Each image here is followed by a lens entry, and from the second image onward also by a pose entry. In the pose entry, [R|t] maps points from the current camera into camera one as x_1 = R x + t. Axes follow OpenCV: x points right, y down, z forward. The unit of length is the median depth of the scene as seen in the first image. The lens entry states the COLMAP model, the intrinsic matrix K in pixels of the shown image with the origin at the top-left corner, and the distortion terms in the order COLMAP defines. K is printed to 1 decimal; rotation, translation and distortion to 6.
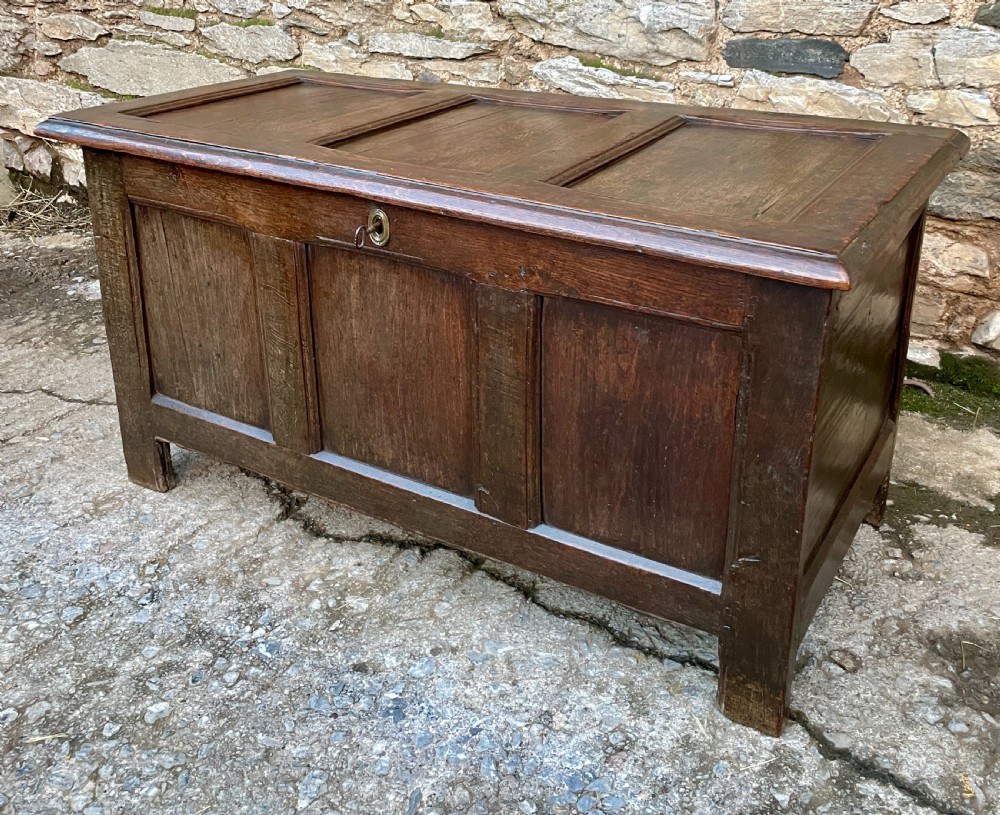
lens RADIAL K [[1049.4, 0, 496.9], [0, 1049.4, 300.0], [0, 0, 1]] dist [0.030969, 0.000000]
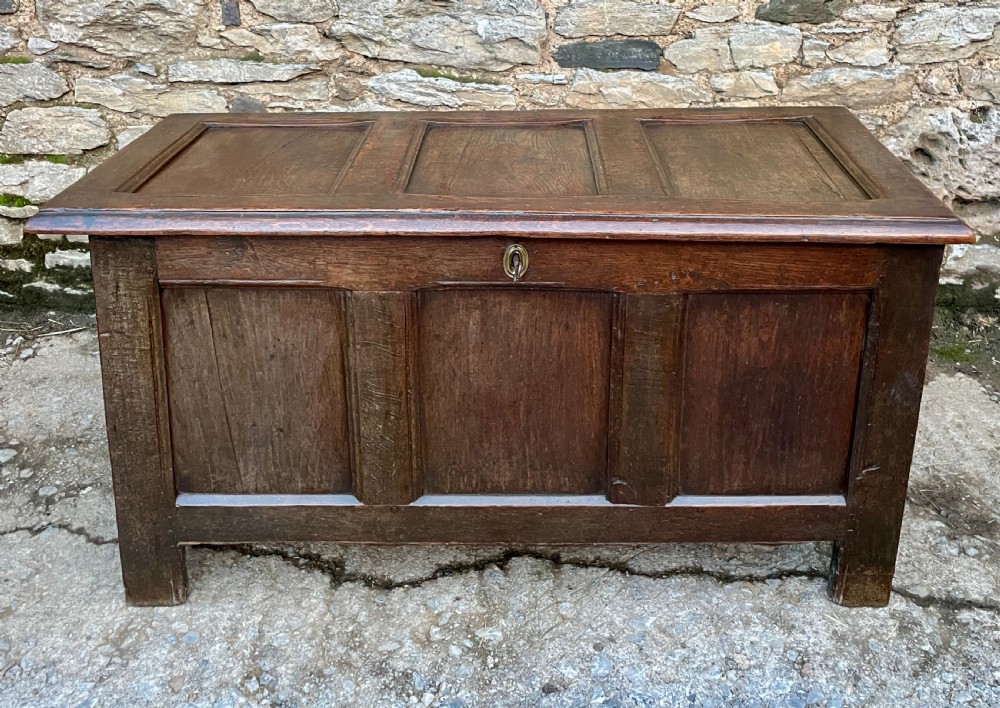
lens RADIAL K [[1065.9, 0, 501.1], [0, 1065.9, 182.8], [0, 0, 1]] dist [0.035541, 0.000000]
pose [[0.852225, -0.150872, 0.500949, -0.485236], [0.186820, 0.982147, -0.022027, -0.094722], [-0.488682, 0.112359, 0.865196, 0.048549]]
